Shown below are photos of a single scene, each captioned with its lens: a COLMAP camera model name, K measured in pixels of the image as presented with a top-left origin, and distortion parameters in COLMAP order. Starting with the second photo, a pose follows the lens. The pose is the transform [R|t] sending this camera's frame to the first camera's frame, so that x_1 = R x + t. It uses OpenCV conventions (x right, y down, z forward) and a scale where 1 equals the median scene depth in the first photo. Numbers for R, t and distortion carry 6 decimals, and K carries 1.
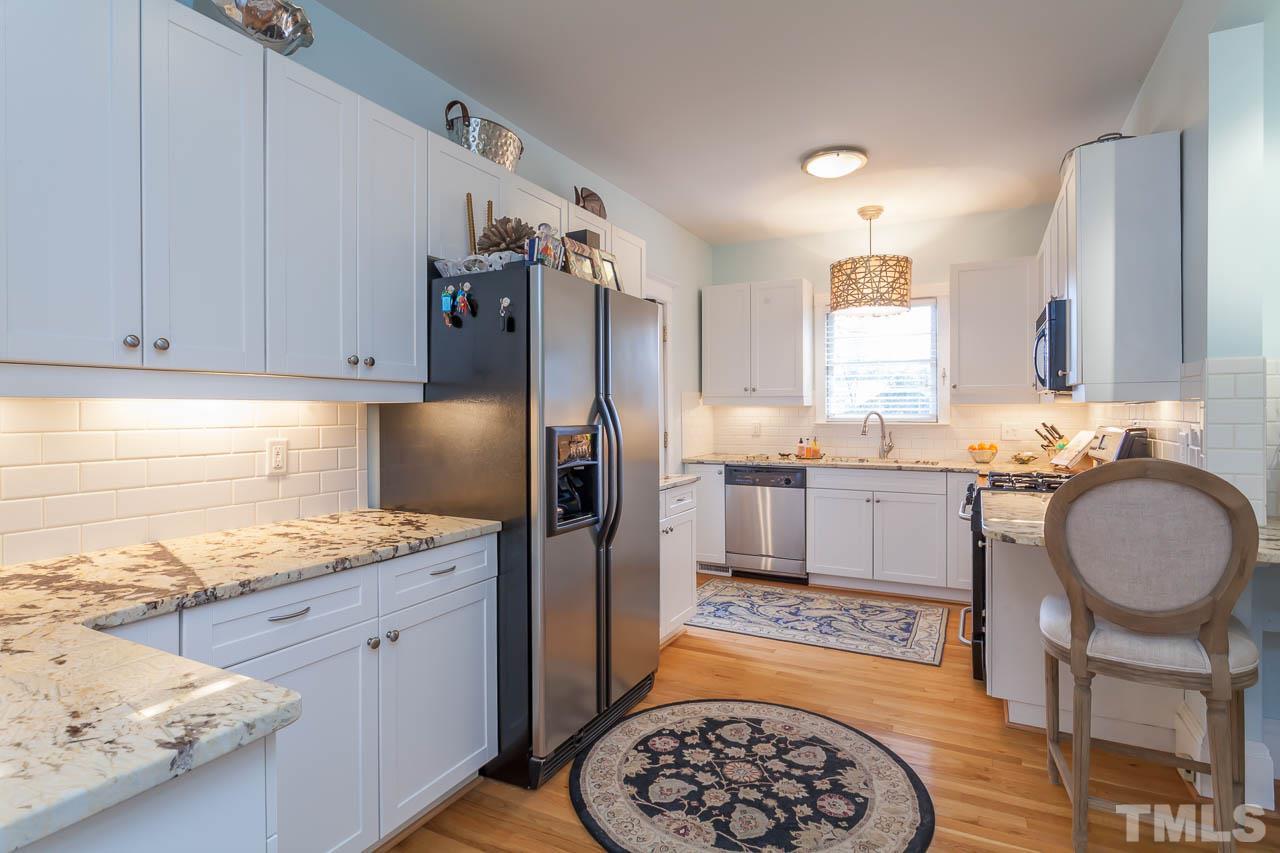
lens RADIAL K [[659.6, 0, 633.8], [0, 659.6, 422.9], [0, 0, 1]] dist [-0.000749, -0.000127]
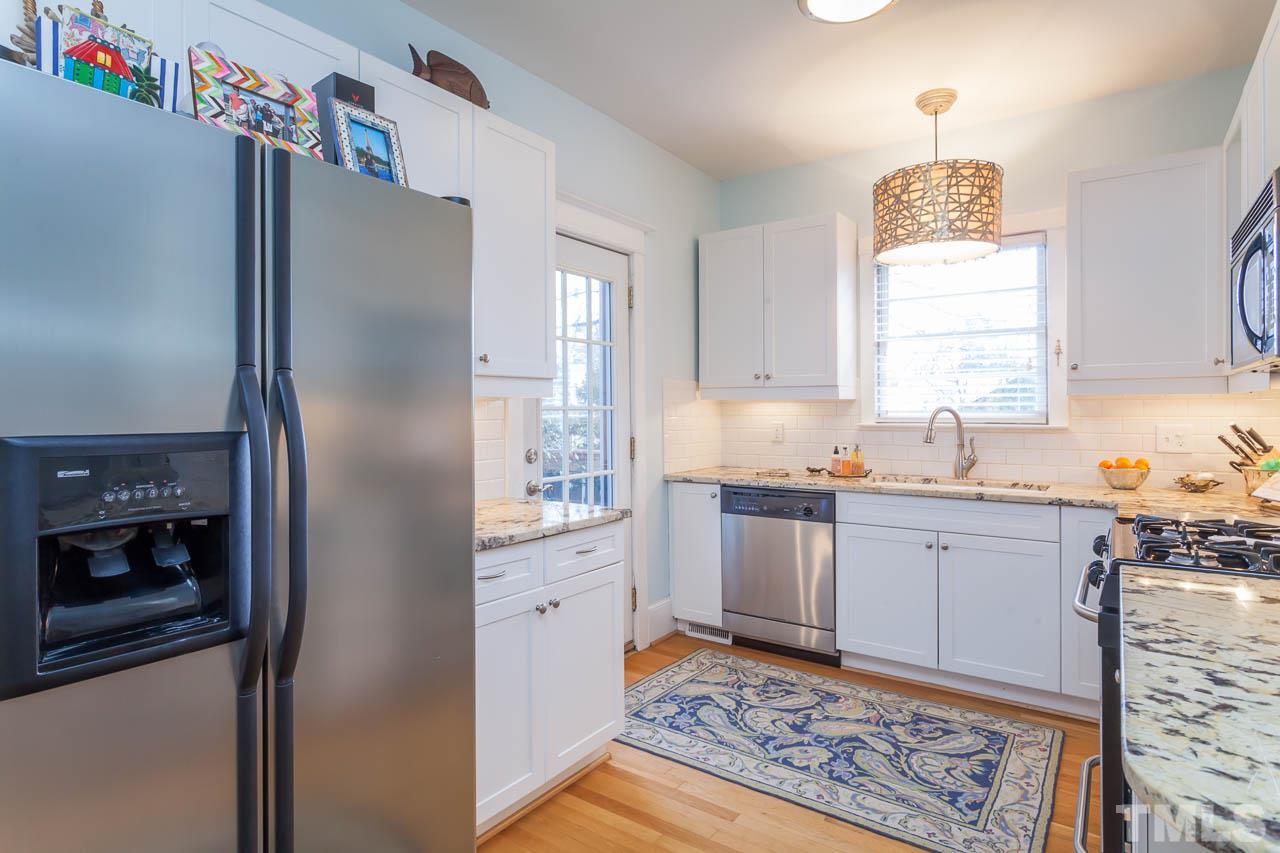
lens RADIAL K [[680.2, 0, 637.3], [0, 680.2, 419.2], [0, 0, 1]] dist [0.001169, 0.000854]
pose [[0.990957, 0.000302, -0.134181, 0.164763], [-0.000936, 0.999989, -0.004661, -0.002066], [0.134178, 0.004744, 0.990946, 0.310286]]
